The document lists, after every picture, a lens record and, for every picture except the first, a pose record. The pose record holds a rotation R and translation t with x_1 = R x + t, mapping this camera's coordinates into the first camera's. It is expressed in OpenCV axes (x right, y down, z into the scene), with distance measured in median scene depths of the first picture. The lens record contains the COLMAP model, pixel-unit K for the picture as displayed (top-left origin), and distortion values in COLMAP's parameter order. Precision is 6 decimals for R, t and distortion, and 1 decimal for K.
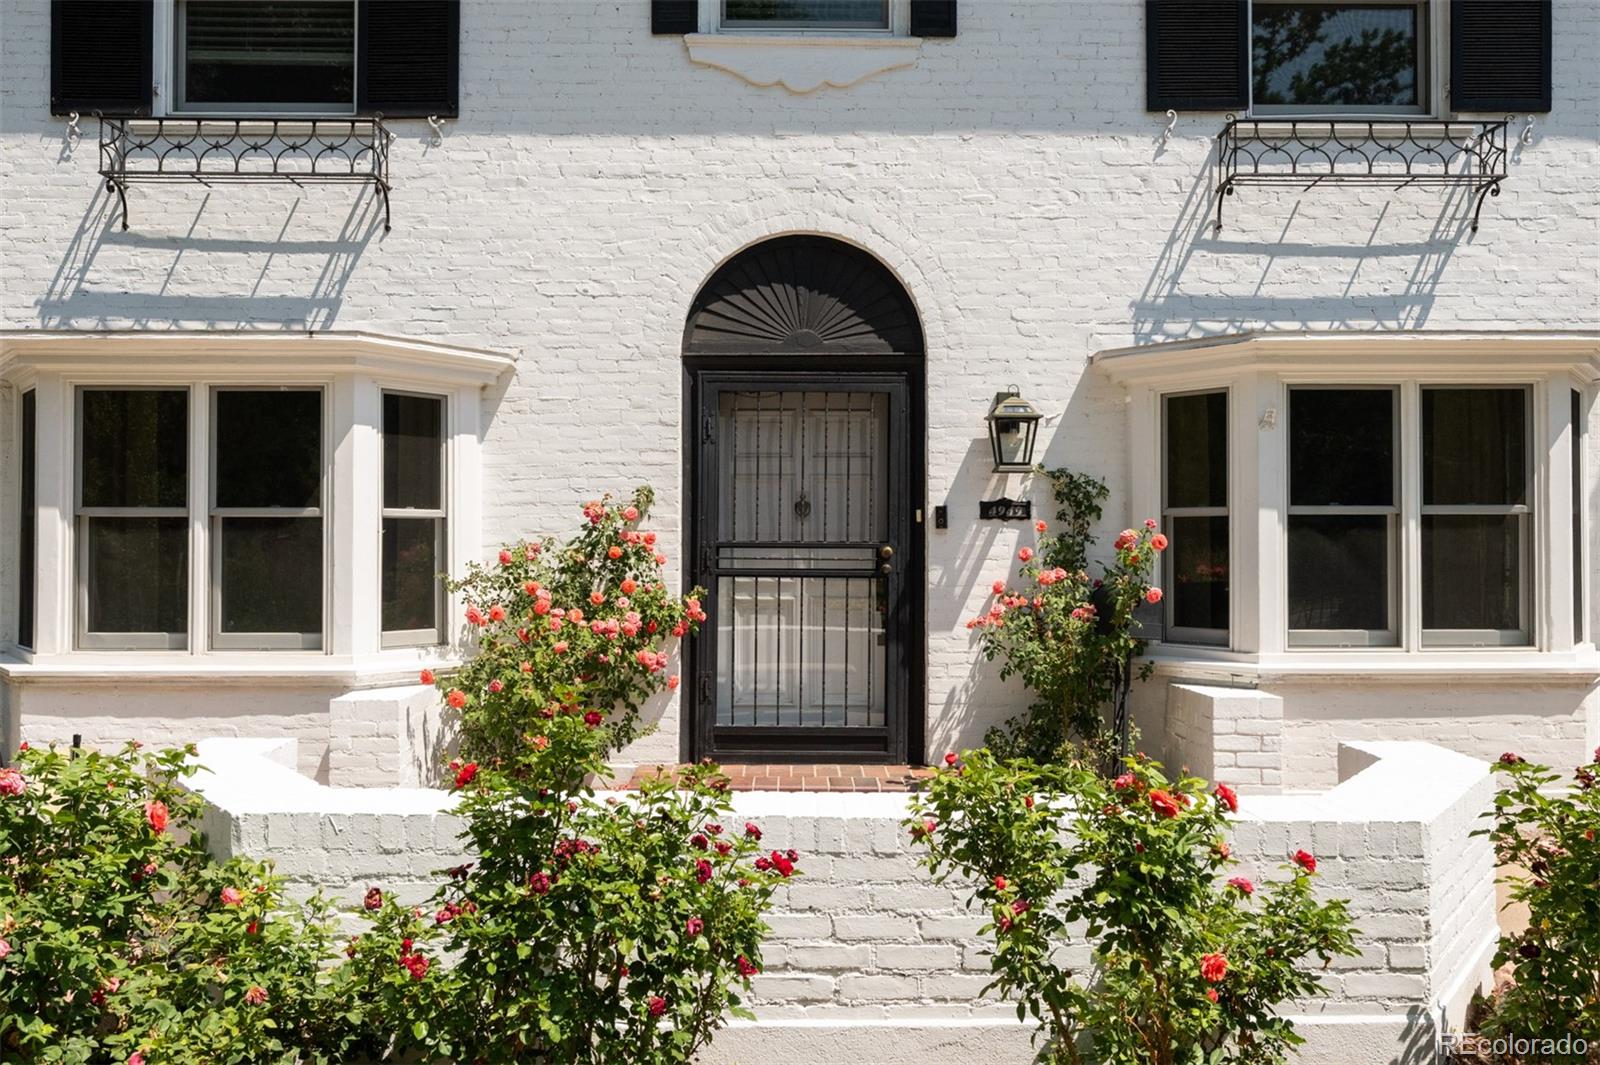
lens RADIAL K [[1092.2, 0, 797.7], [0, 1092.2, 527.1], [0, 0, 1]] dist [0.002077, 0.000089]
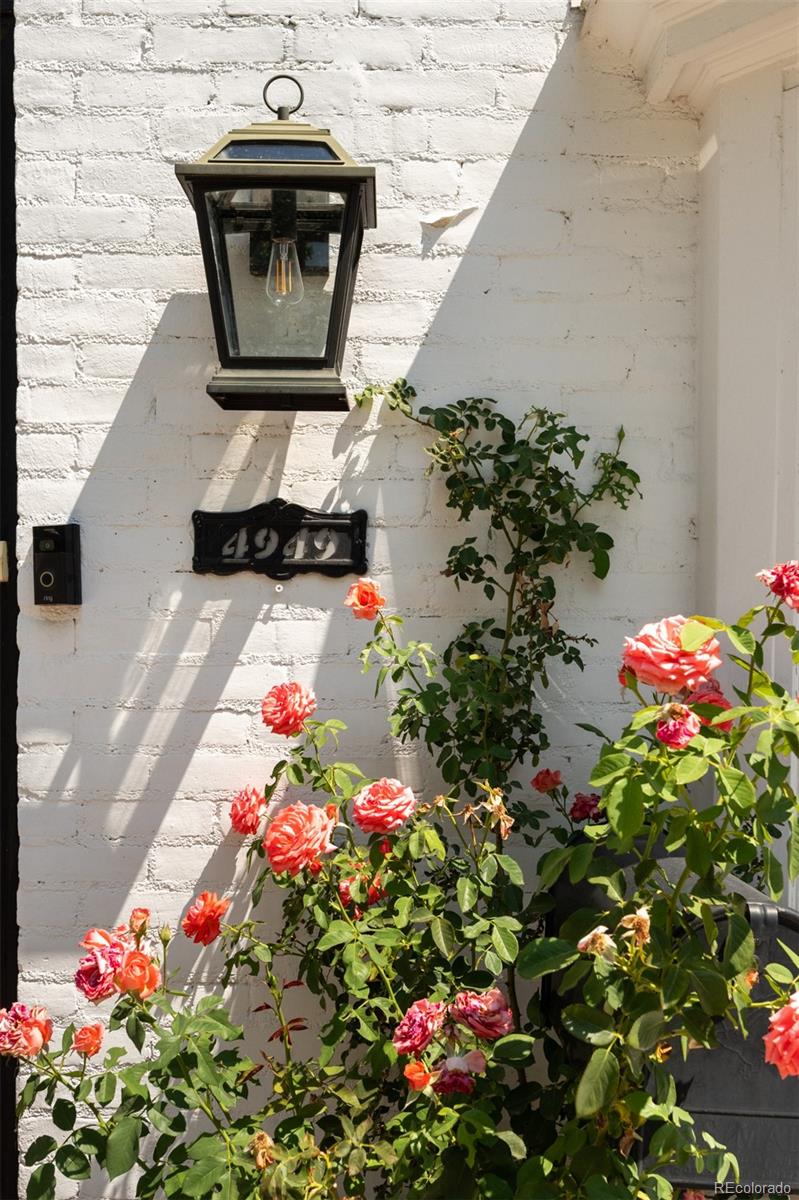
lens RADIAL K [[1148.9, 0, 400.6], [0, 1148.9, 602.4], [0, 0, 1]] dist [0.017138, 0.000000]
pose [[0.999981, 0.005942, 0.001522, 0.221779], [-0.005953, 0.999954, 0.007542, -0.002024], [-0.001477, -0.007551, 0.999970, 0.695715]]
